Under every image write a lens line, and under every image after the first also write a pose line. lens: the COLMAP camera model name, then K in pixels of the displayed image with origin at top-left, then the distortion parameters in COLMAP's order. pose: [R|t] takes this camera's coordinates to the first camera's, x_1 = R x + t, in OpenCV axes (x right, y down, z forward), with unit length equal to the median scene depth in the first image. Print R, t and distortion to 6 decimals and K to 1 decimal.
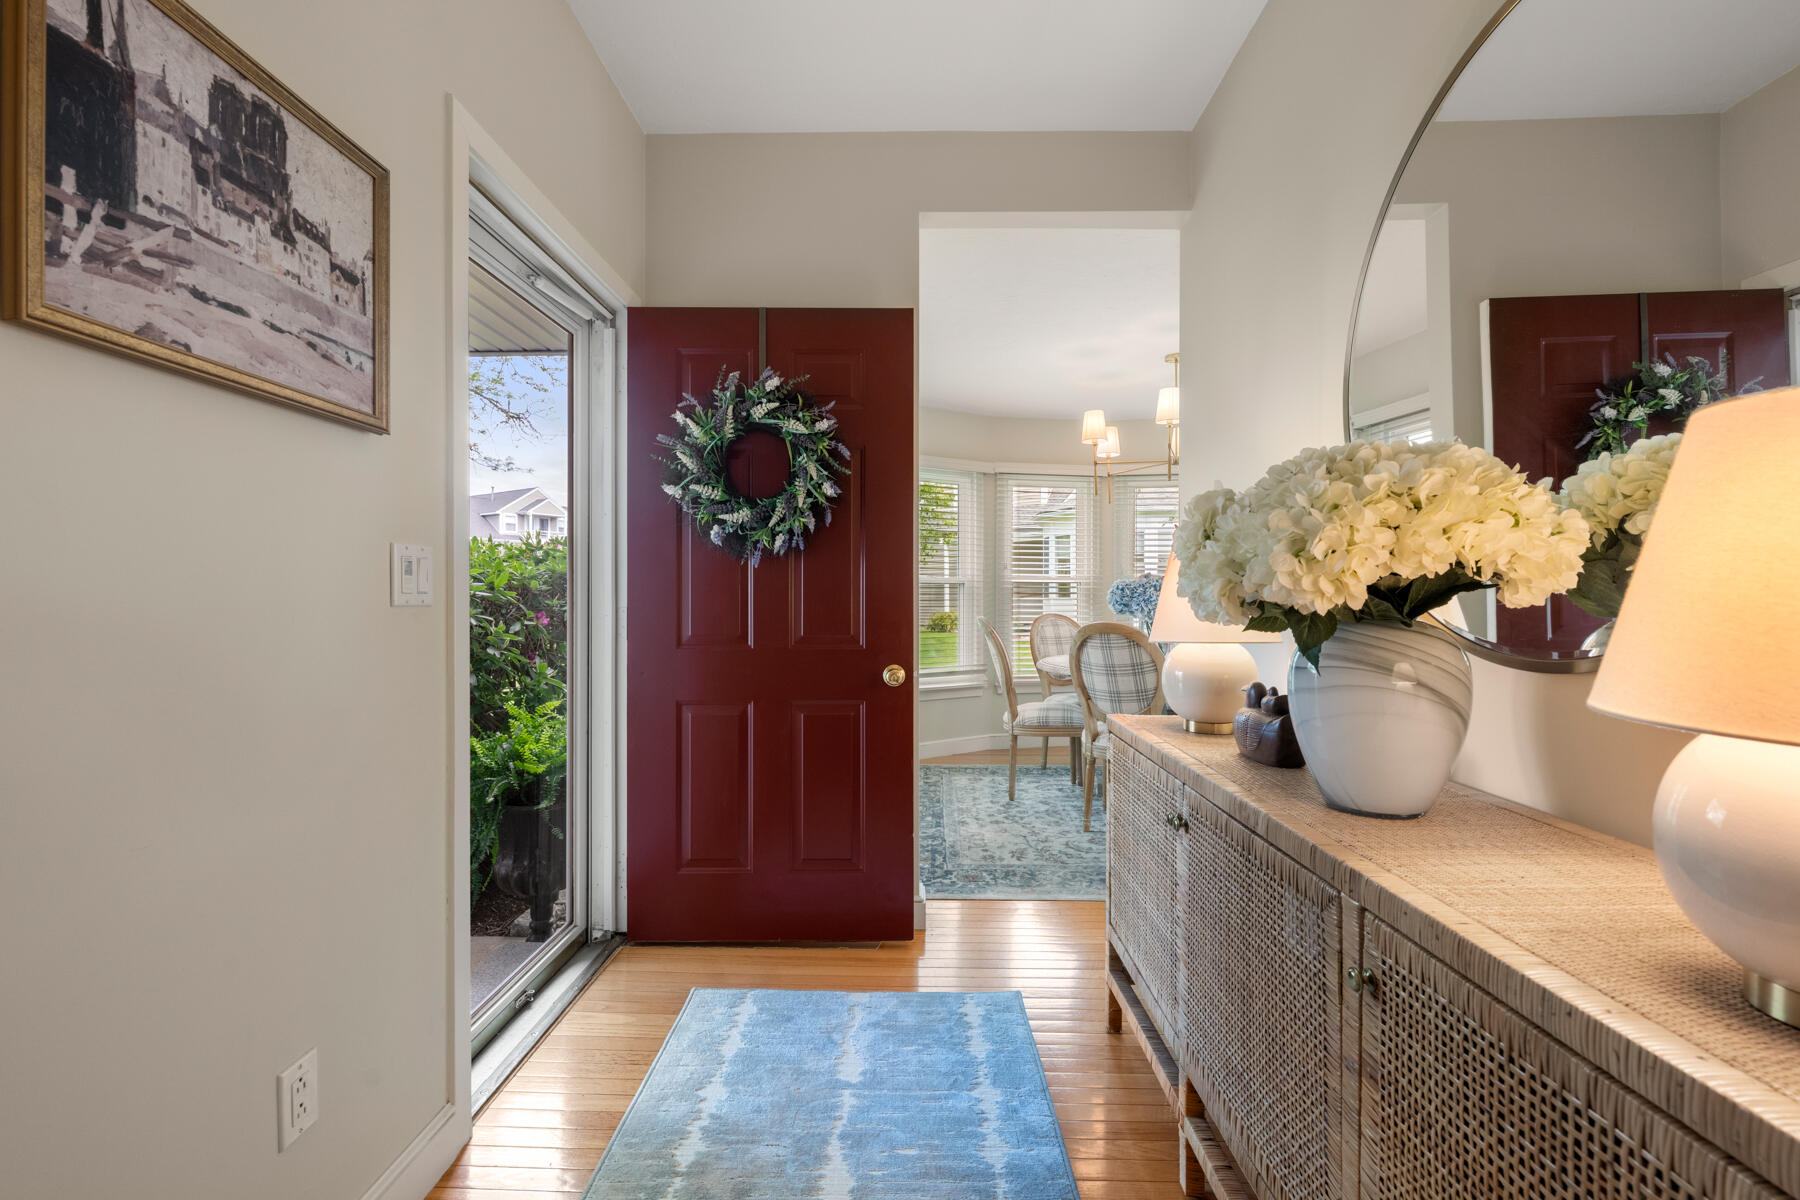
lens RADIAL K [[794.0, 0, 899.2], [0, 794.0, 597.1], [0, 0, 1]] dist [0.000703, 0.000465]
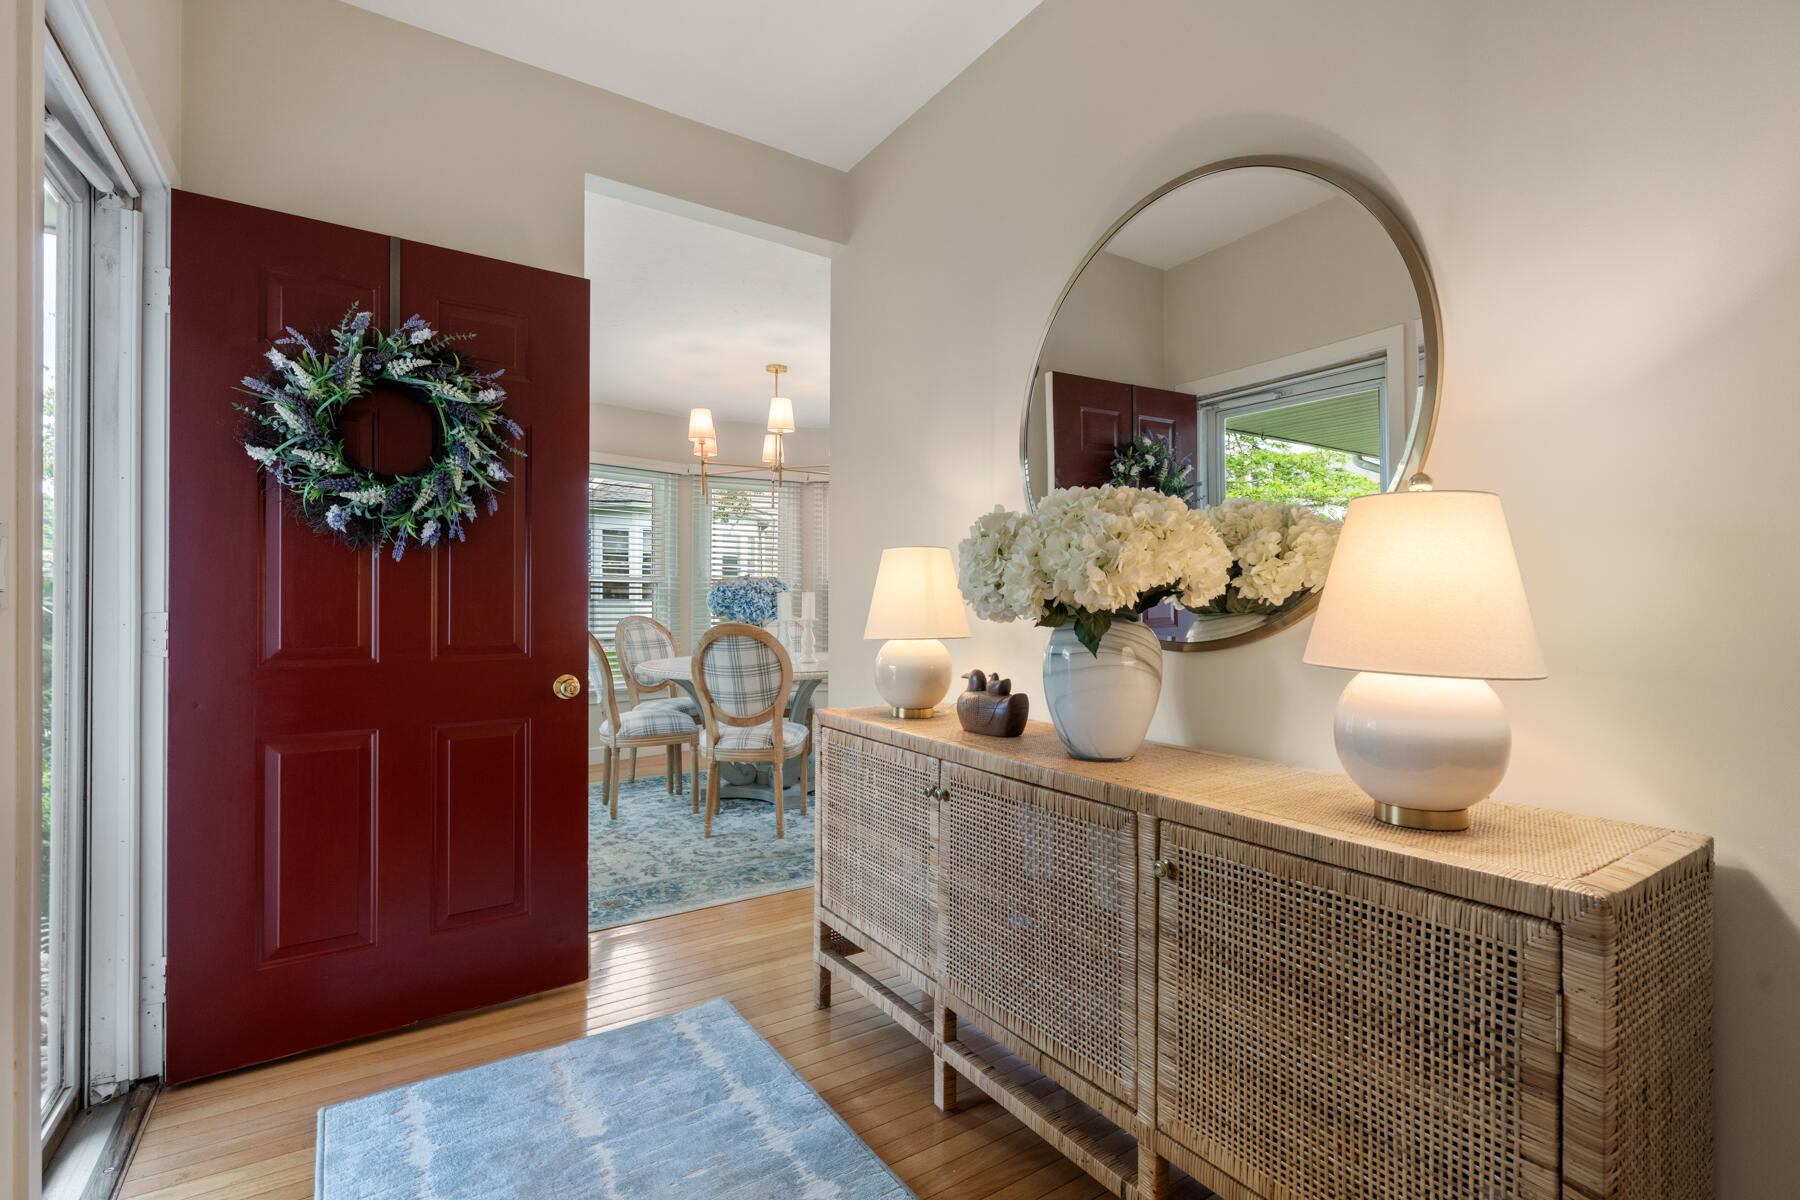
lens RADIAL K [[794.0, 0, 974.7], [0, 794.0, 596.4], [0, 0, 1]] dist [0.000703, 0.000465]
pose [[0.818932, 0.004107, 0.573875, -0.159745], [-0.002220, 0.999990, -0.003989, 0.000110], [-0.573886, 0.001993, 0.818933, 0.008476]]
